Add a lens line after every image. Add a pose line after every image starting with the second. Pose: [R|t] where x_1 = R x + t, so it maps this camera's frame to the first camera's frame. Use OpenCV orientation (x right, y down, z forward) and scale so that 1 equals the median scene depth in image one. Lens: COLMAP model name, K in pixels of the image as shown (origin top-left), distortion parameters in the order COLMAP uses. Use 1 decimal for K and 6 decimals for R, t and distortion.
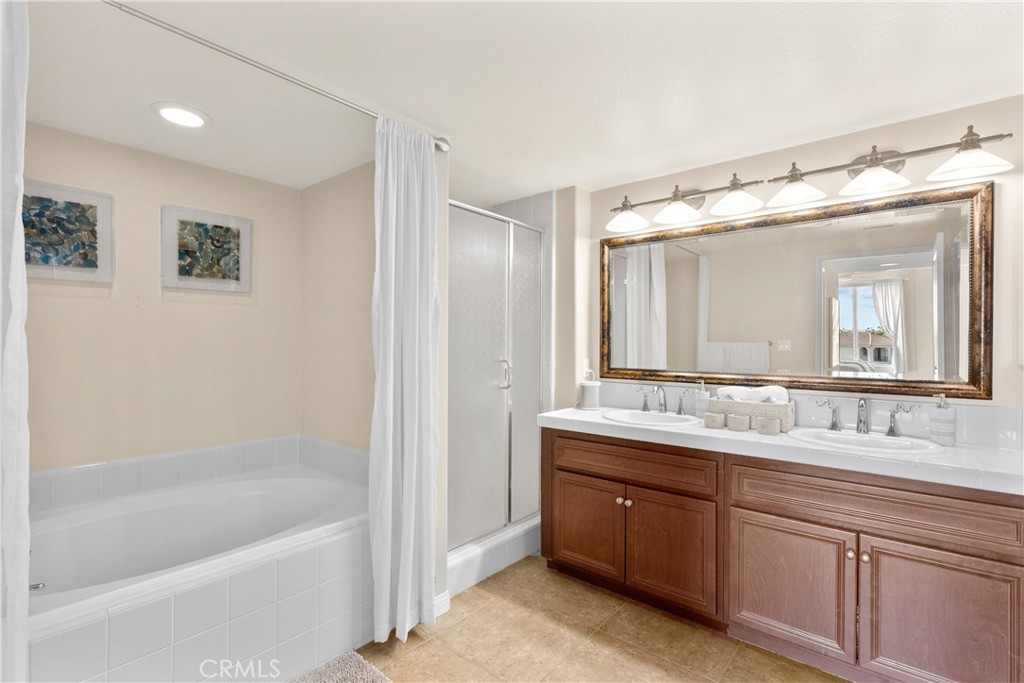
lens RADIAL K [[472.5, 0, 513.3], [0, 472.5, 345.0], [0, 0, 1]] dist [-0.001528, 0.000478]
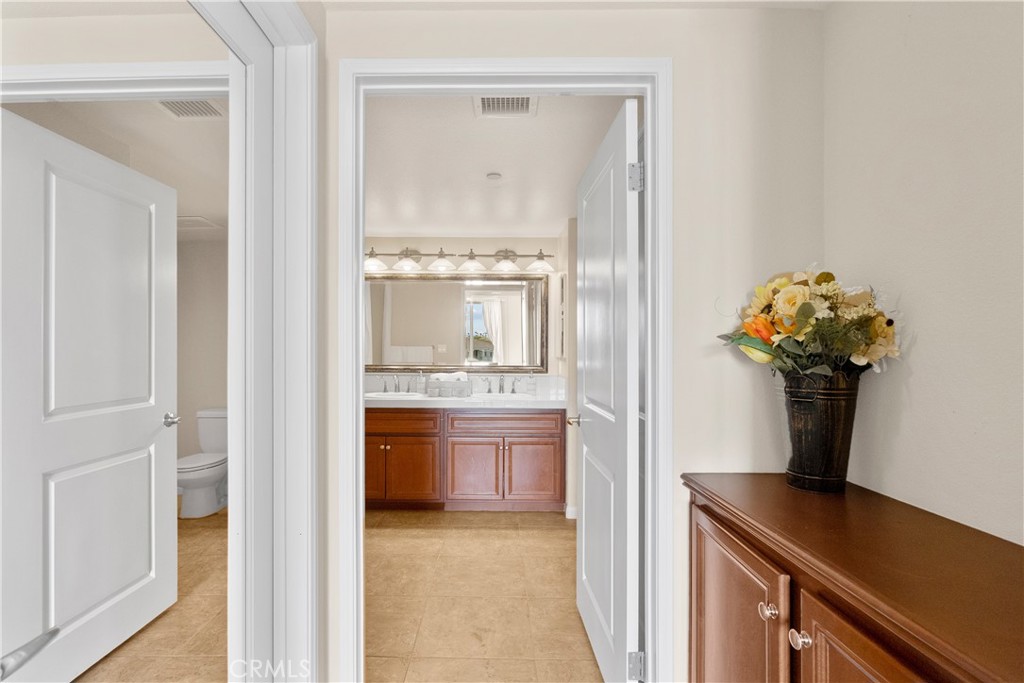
lens RADIAL K [[495.0, 0, 507.1], [0, 495.0, 346.7], [0, 0, 1]] dist [0.000227, 0.000107]
pose [[0.755735, 0.000135, 0.654877, -0.572719], [0.002205, 0.999994, -0.002750, -0.000891], [-0.654874, 0.003522, 0.755730, -0.554078]]
